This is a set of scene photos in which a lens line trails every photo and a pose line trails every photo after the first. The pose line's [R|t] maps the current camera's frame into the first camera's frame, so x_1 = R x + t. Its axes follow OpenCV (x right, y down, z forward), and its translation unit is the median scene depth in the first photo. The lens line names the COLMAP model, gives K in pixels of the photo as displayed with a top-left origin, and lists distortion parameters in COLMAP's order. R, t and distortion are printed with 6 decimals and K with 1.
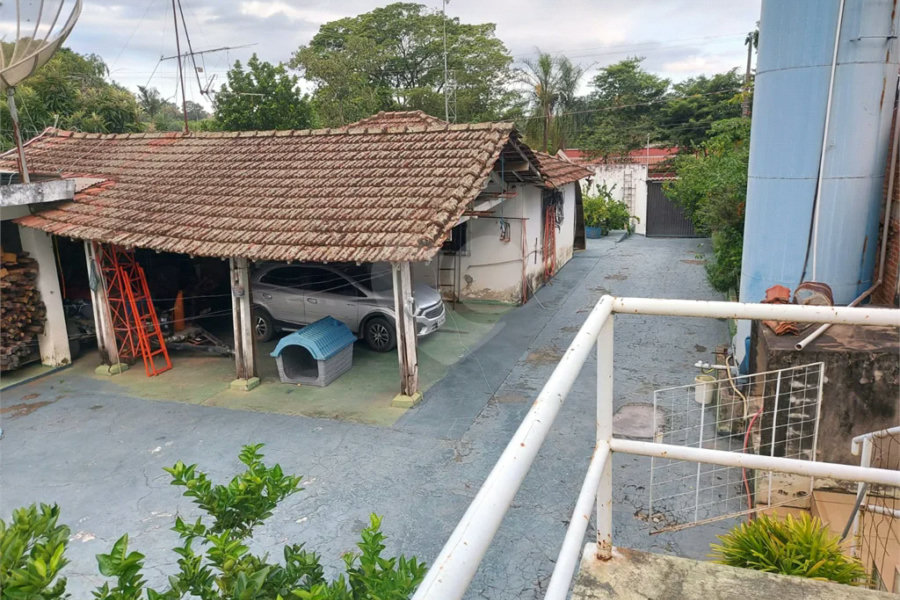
lens RADIAL K [[681.8, 0, 450.0], [0, 681.8, 300.0], [0, 0, 1]] dist [0.073419, 0.002150]
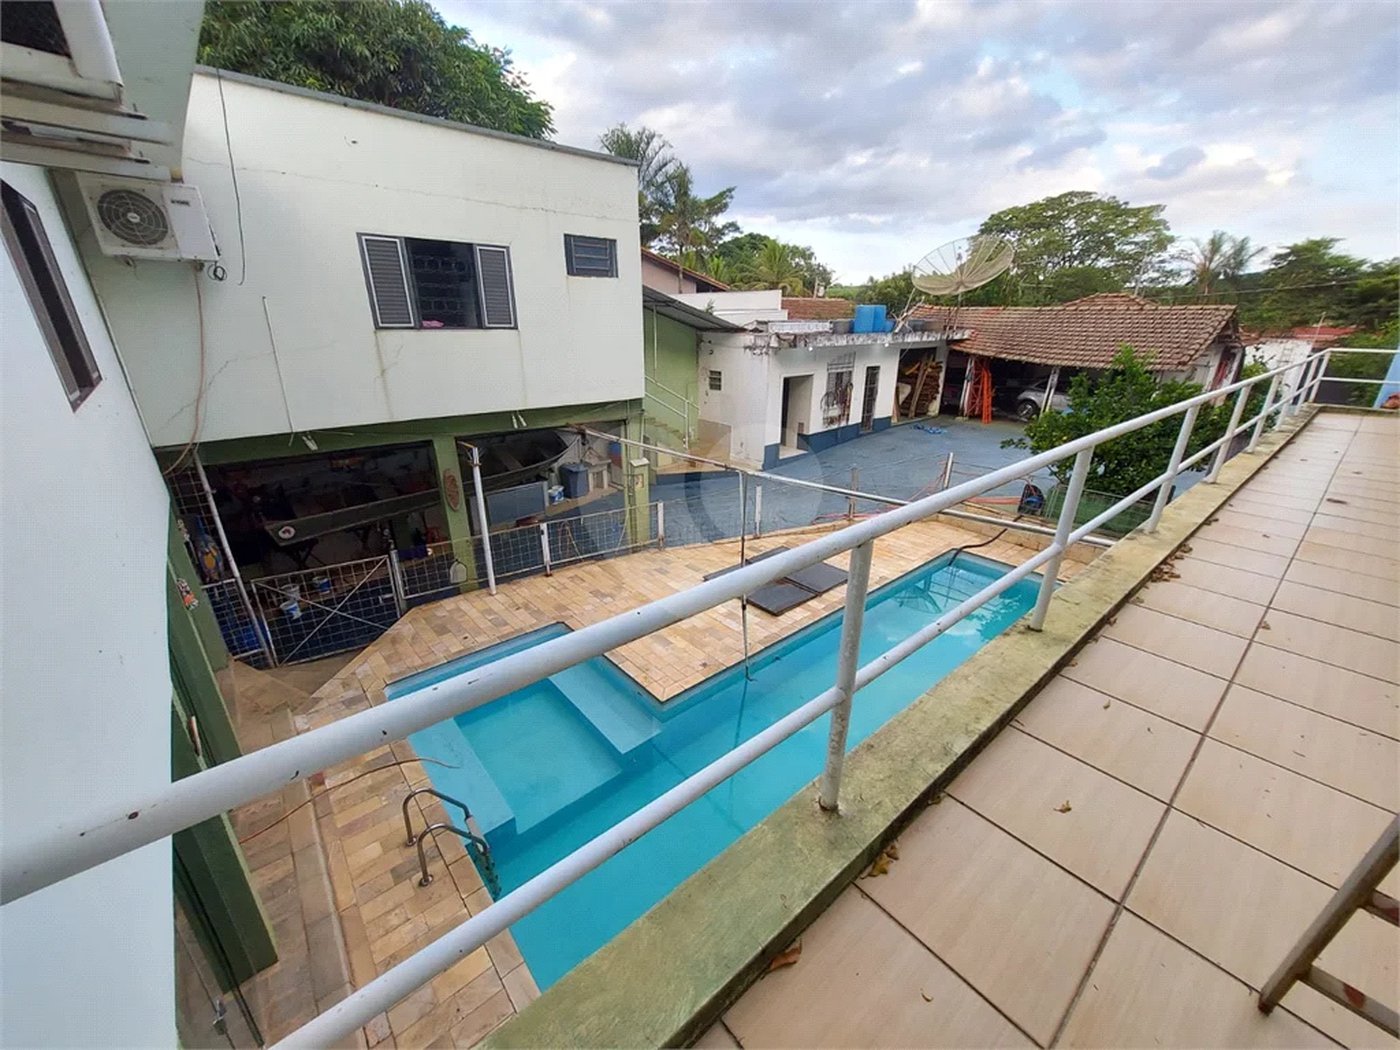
lens RADIAL K [[554.0, 0, 699.6], [0, 554.0, 541.3], [0, 0, 1]] dist [-0.001811, -0.000183]
pose [[0.864979, 0.212672, -0.454513, -0.100092], [-0.132759, 0.970463, 0.201439, 0.071677], [0.483928, -0.113899, 0.867664, -0.305323]]
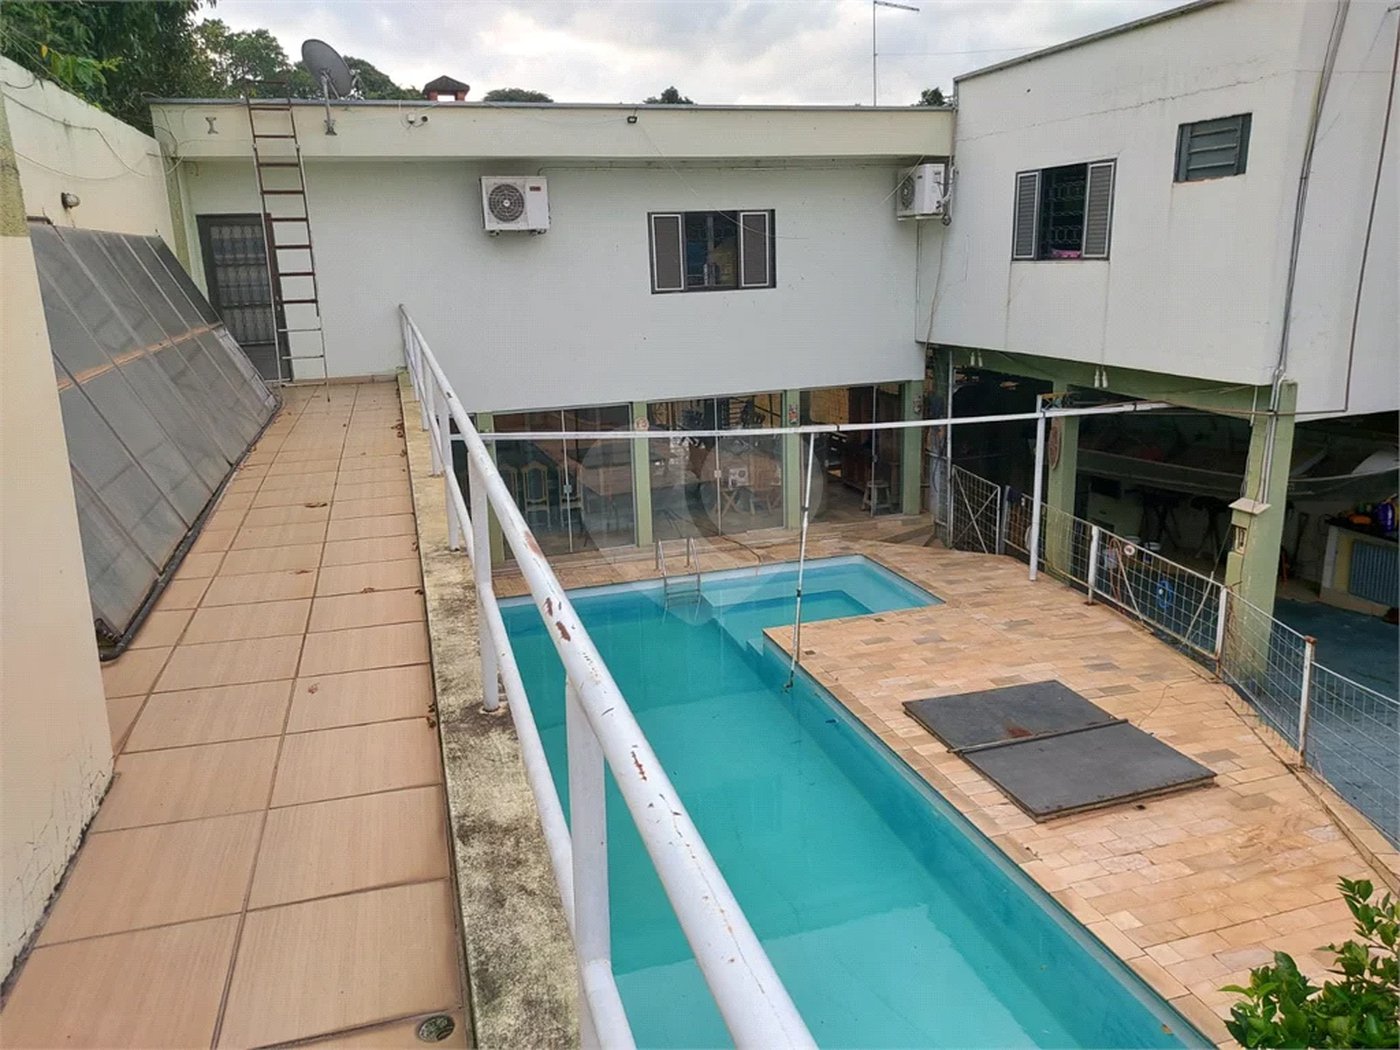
lens RADIAL K [[1017.2, 0, 700.0], [0, 1017.2, 525.0], [0, 0, 1]] dist [0.070127, -0.075212]
pose [[-0.802423, 0.189319, -0.565929, 0.035945], [-0.088915, 0.899828, 0.427088, -0.023910], [0.590095, 0.393024, -0.705209, 0.116656]]
